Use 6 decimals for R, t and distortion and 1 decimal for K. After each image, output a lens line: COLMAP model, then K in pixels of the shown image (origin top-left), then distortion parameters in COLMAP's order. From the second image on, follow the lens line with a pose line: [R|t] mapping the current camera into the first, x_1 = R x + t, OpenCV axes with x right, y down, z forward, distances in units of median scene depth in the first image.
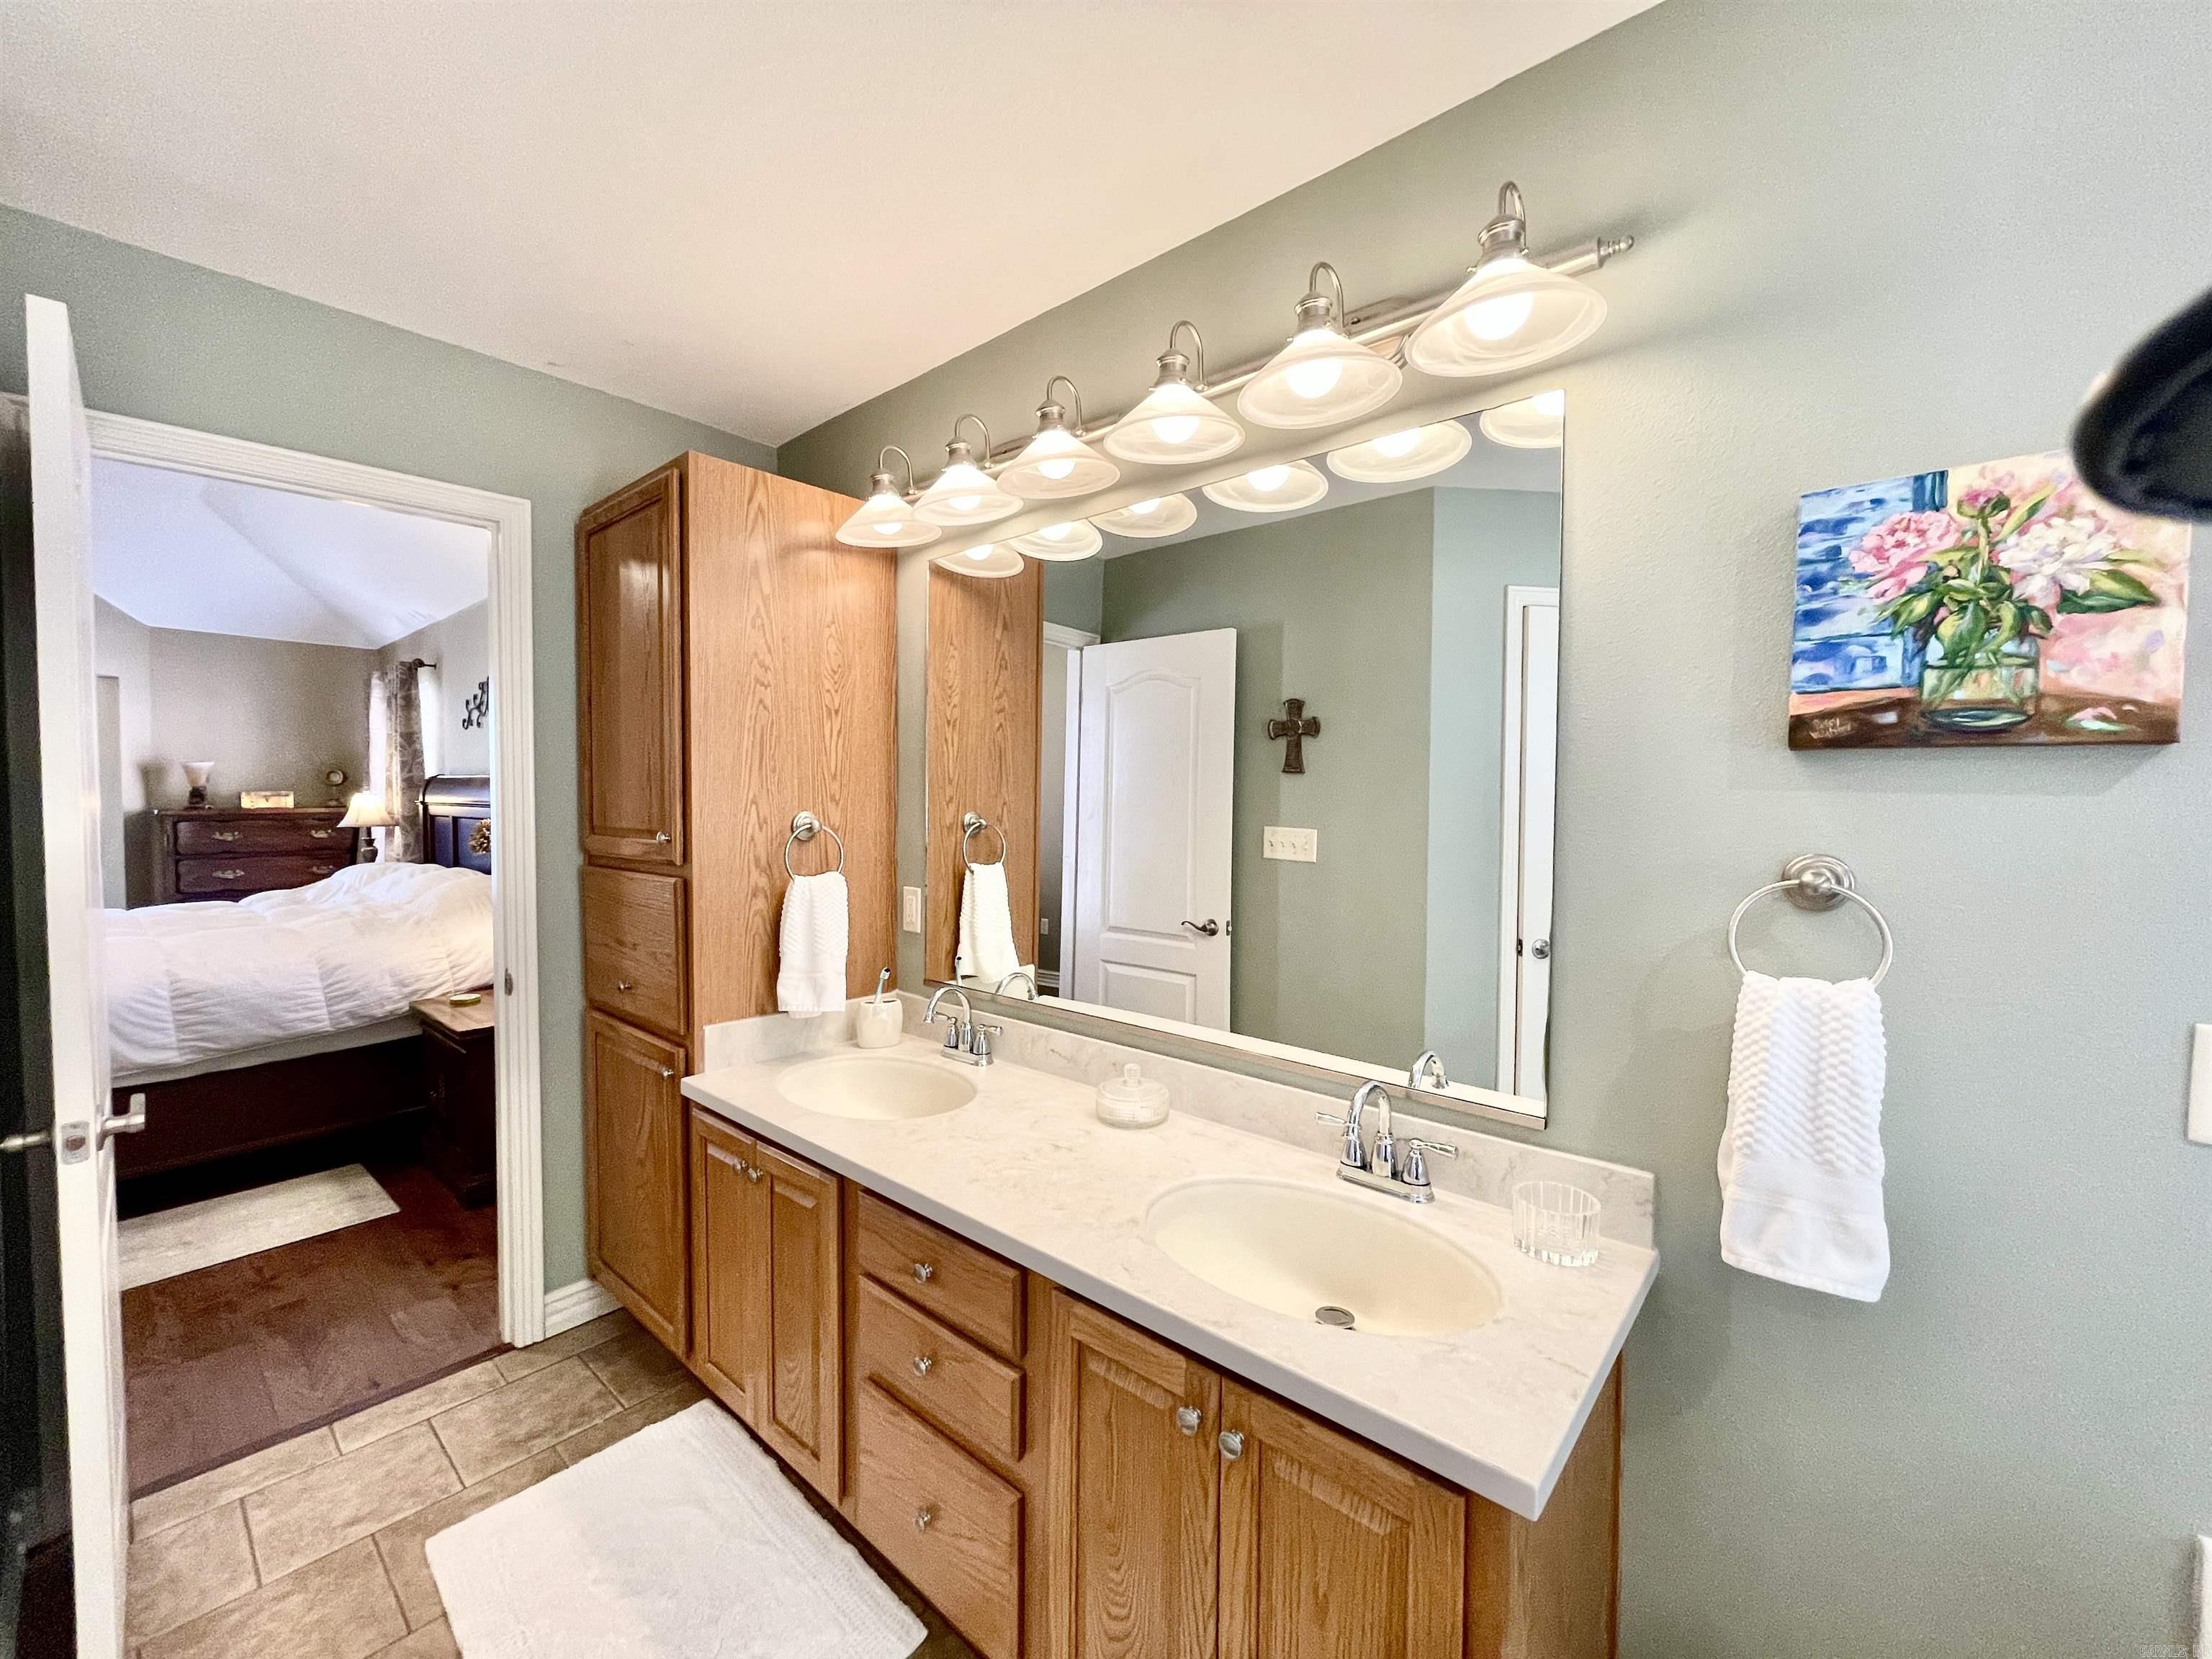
lens RADIAL K [[884.0, 0, 1114.3], [0, 884.0, 827.0], [0, 0, 1]] dist [-0.003013, -0.000053]
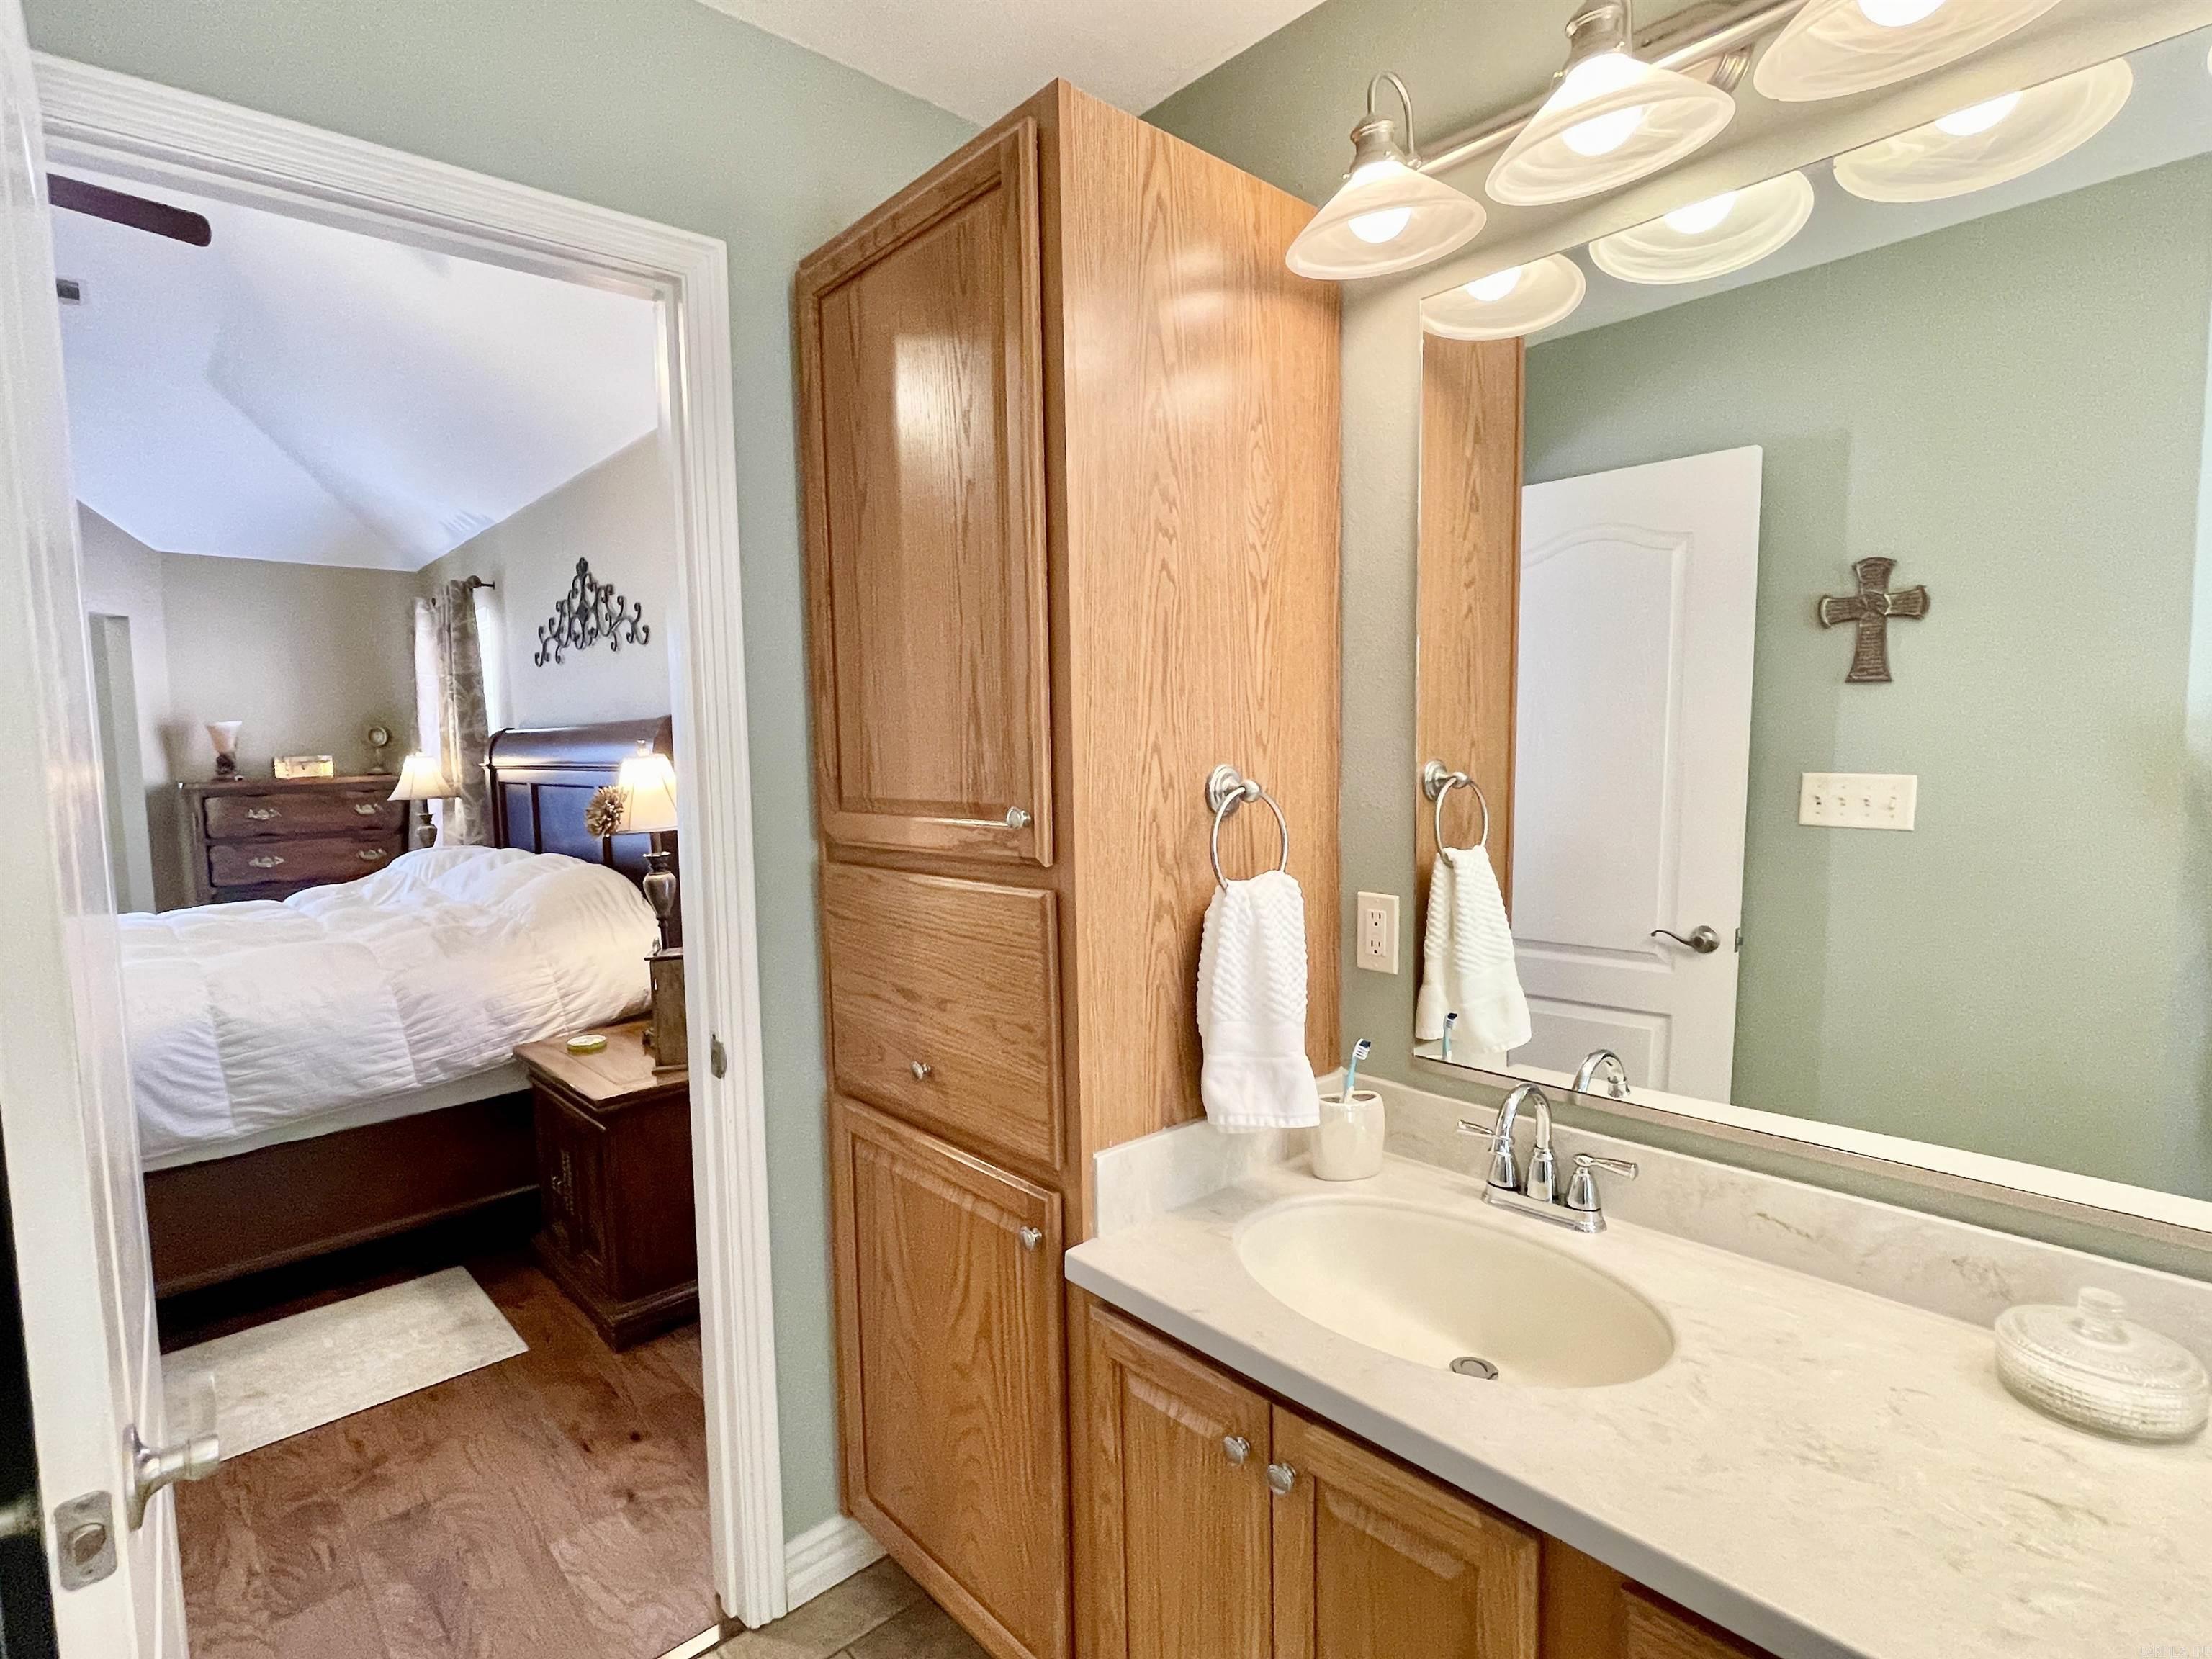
lens RADIAL K [[1114.6, 0, 1099.0], [0, 1114.6, 834.6], [0, 0, 1]] dist [-0.000847, 0.002175]
pose [[0.990821, -0.014540, -0.134397, -0.264171], [0.021063, 0.998661, 0.047242, -0.006434], [0.133530, -0.049639, 0.989801, 0.229183]]
